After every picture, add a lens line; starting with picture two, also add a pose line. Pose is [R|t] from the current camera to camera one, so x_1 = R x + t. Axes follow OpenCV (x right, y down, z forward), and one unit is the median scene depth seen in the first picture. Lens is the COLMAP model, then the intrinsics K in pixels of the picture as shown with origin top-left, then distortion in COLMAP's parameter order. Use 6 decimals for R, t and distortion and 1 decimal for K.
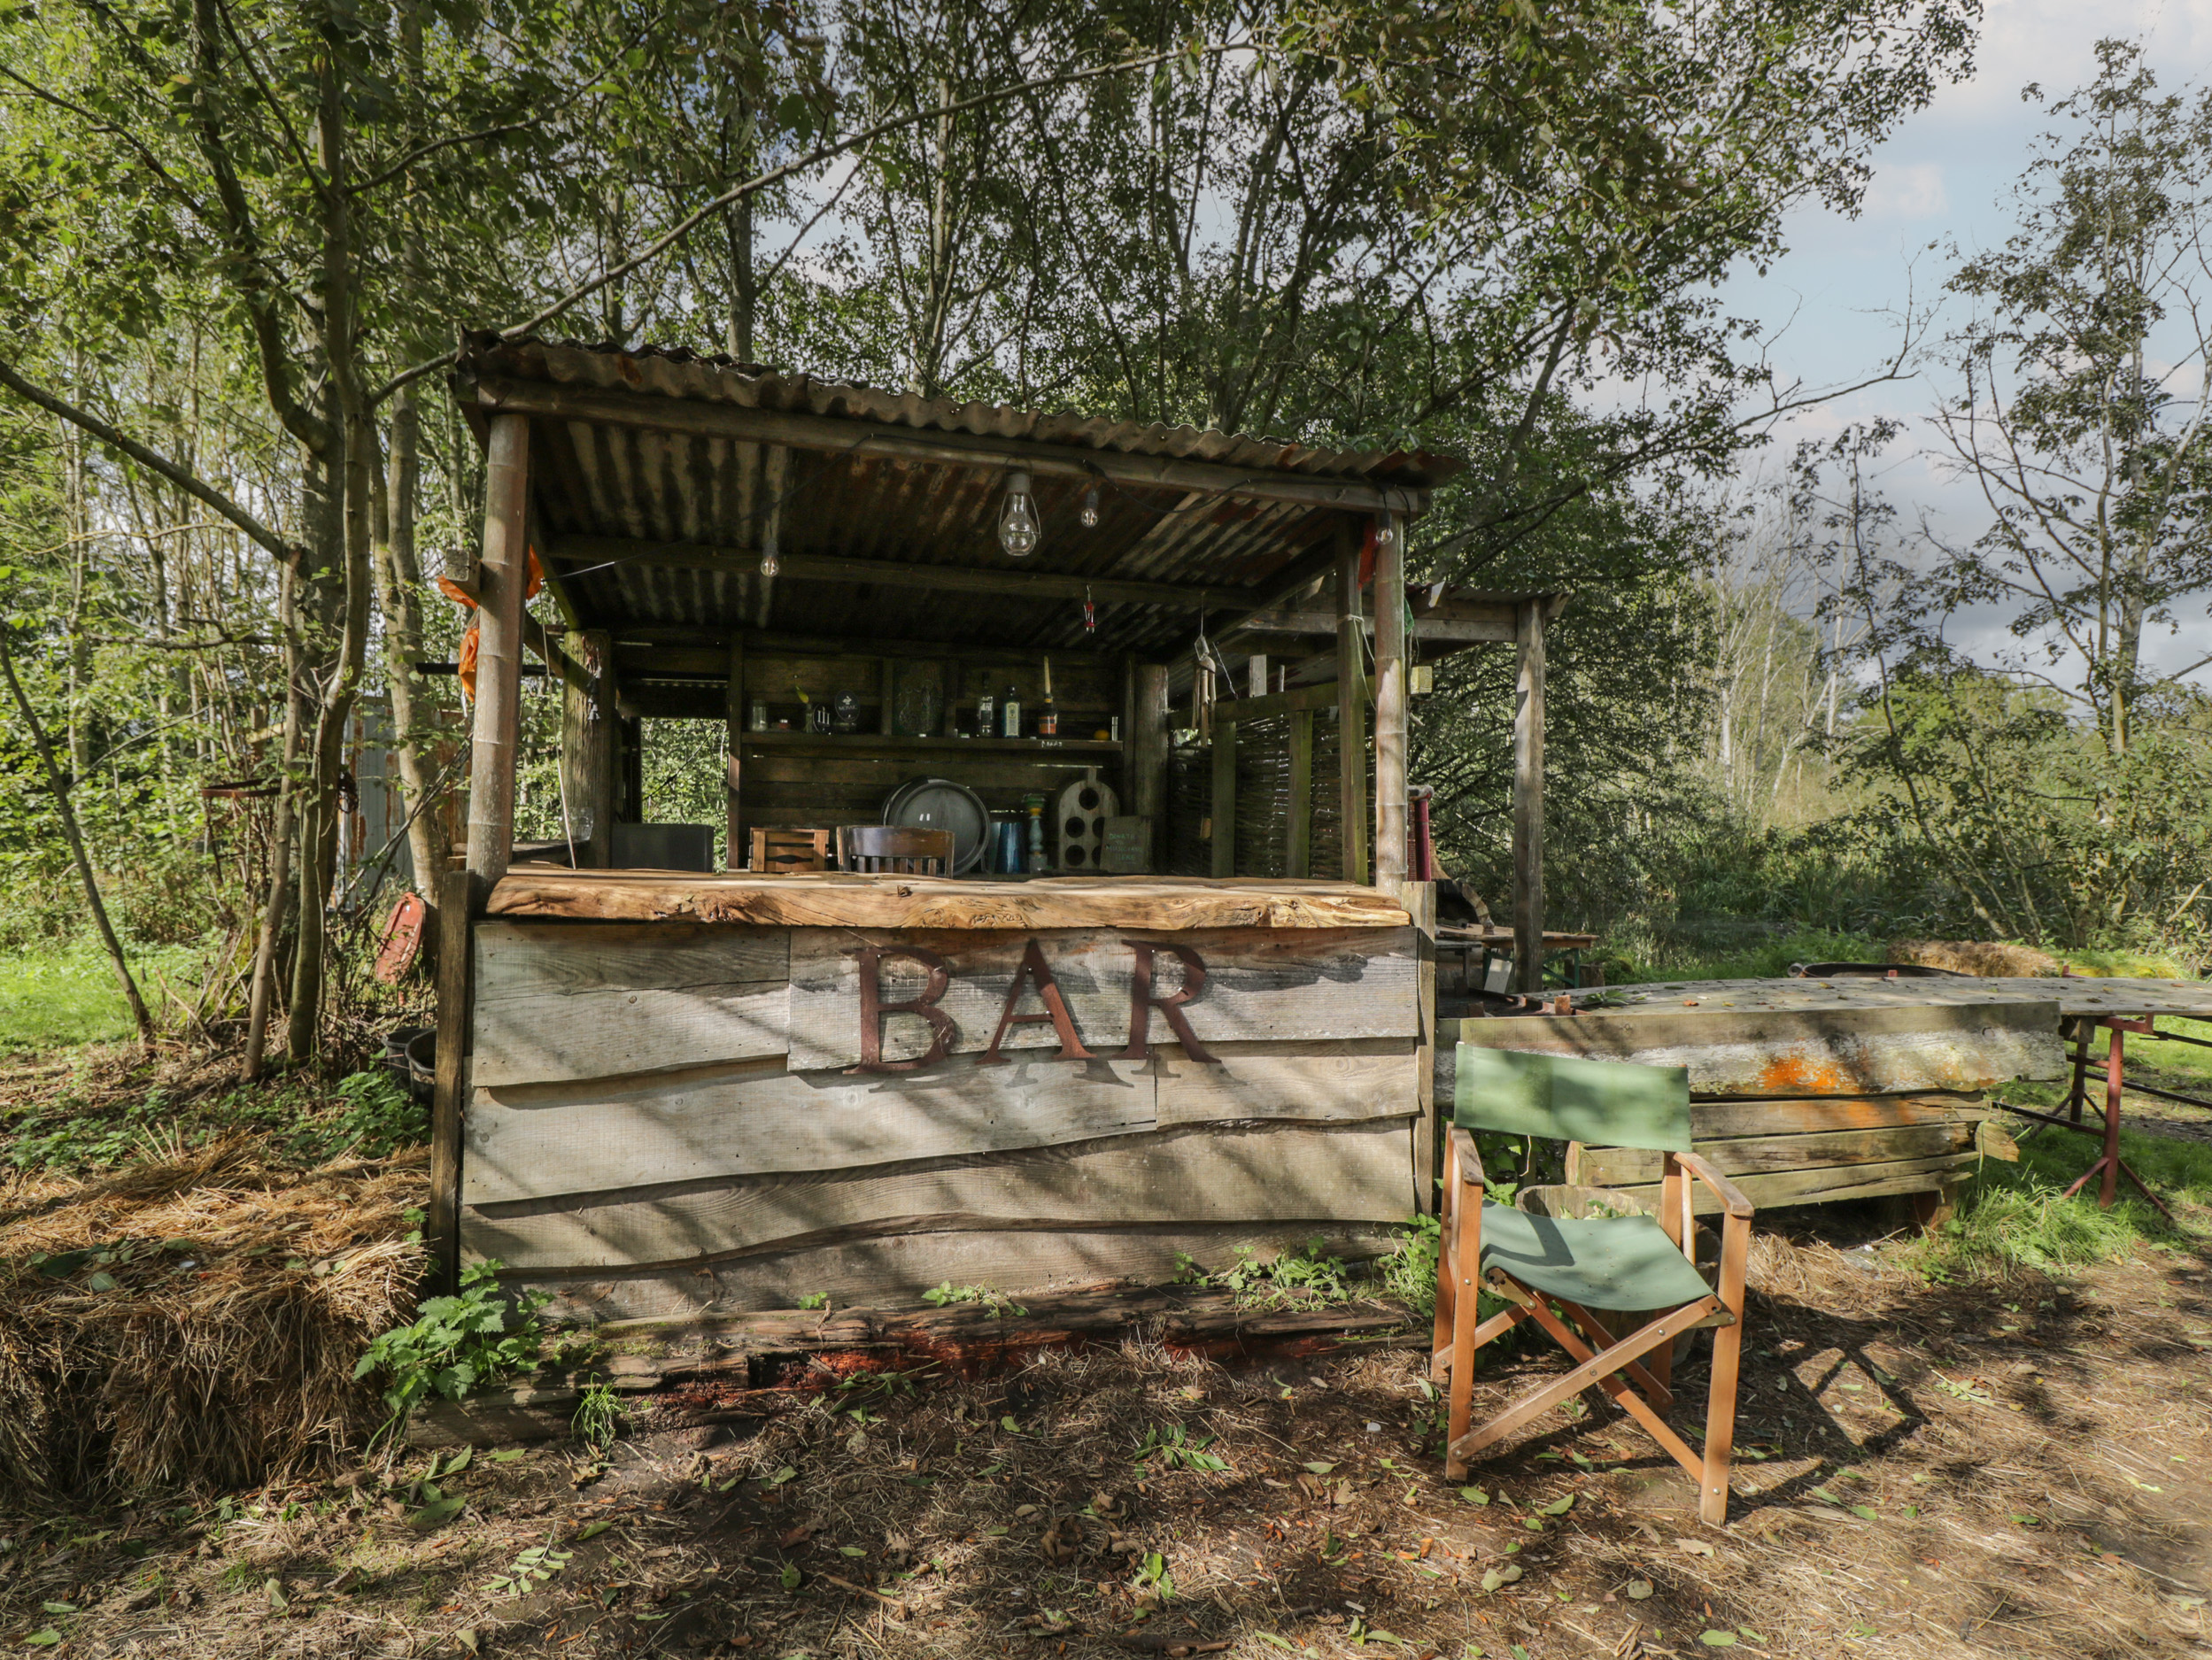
lens RADIAL K [[1135.0, 0, 1102.3], [0, 1135.0, 856.8], [0, 0, 1]] dist [-0.005640, -0.001219]
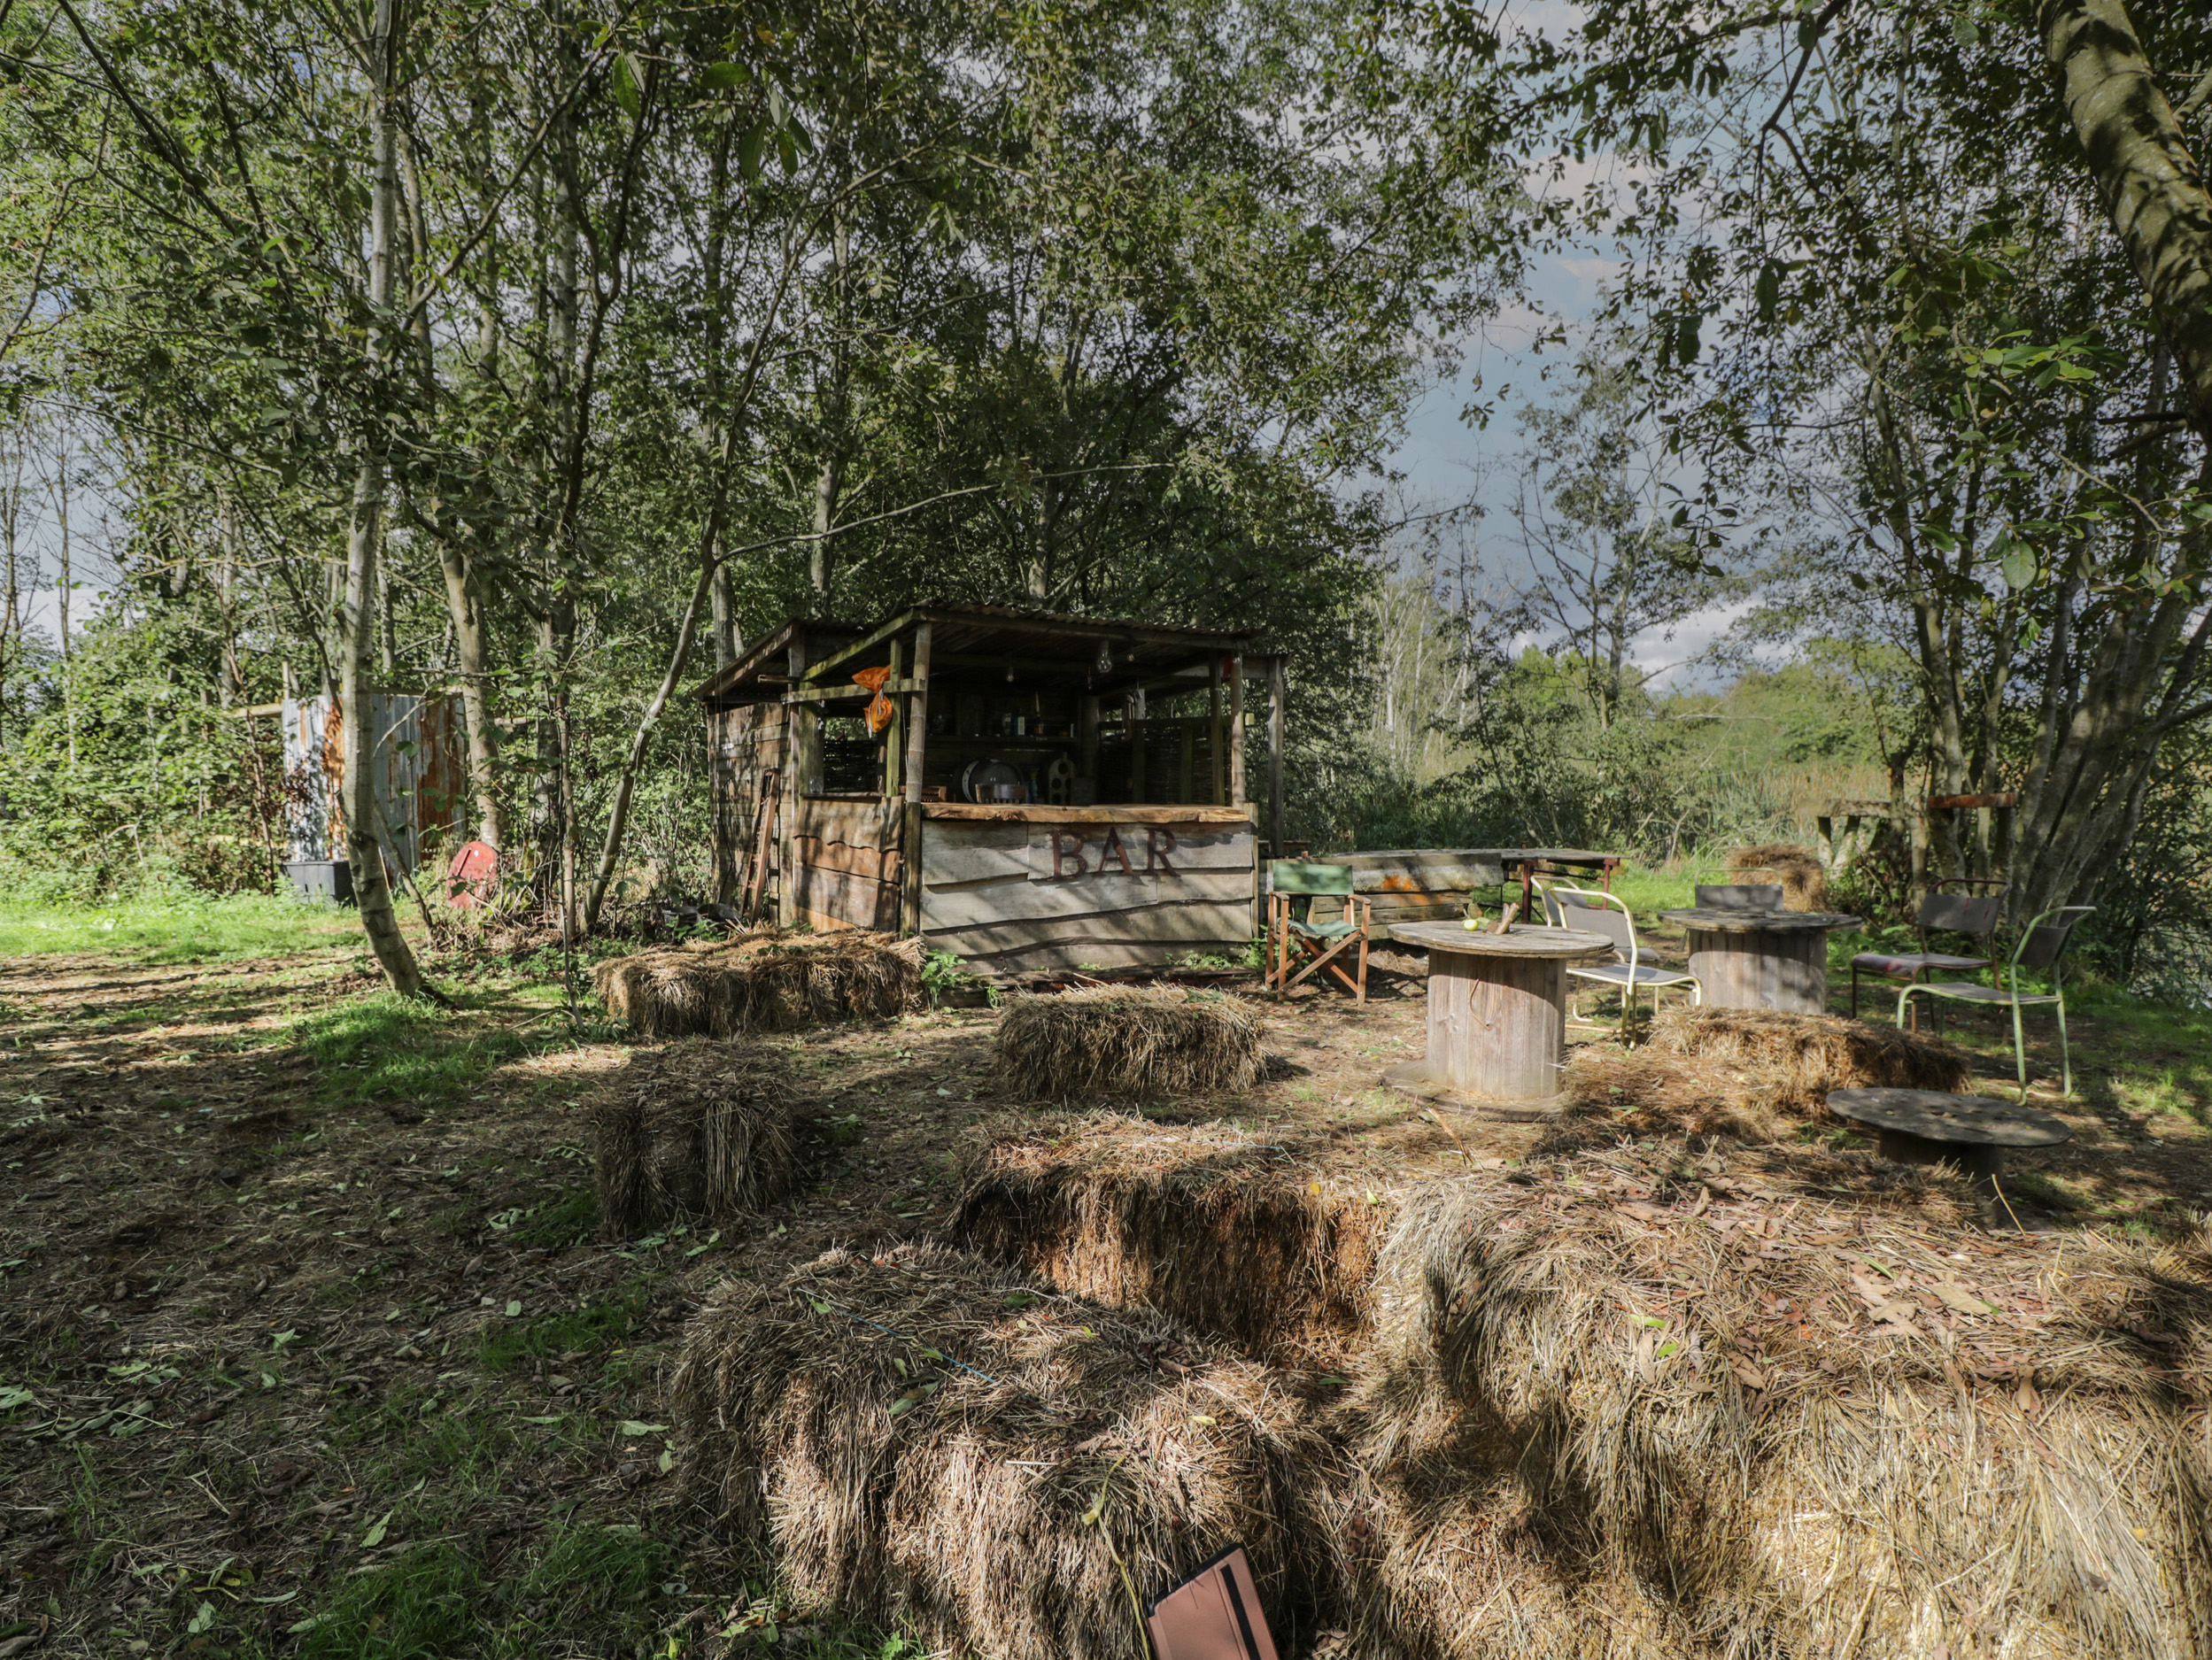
lens RADIAL K [[1095.6, 0, 1106.0], [0, 1095.6, 830.0], [0, 0, 1]] dist [-0.000256, -0.000141]
pose [[0.970100, -0.021631, 0.241741, -0.617442], [0.018350, 0.999706, 0.015818, 0.037101], [-0.242012, -0.010909, 0.970212, -1.258397]]
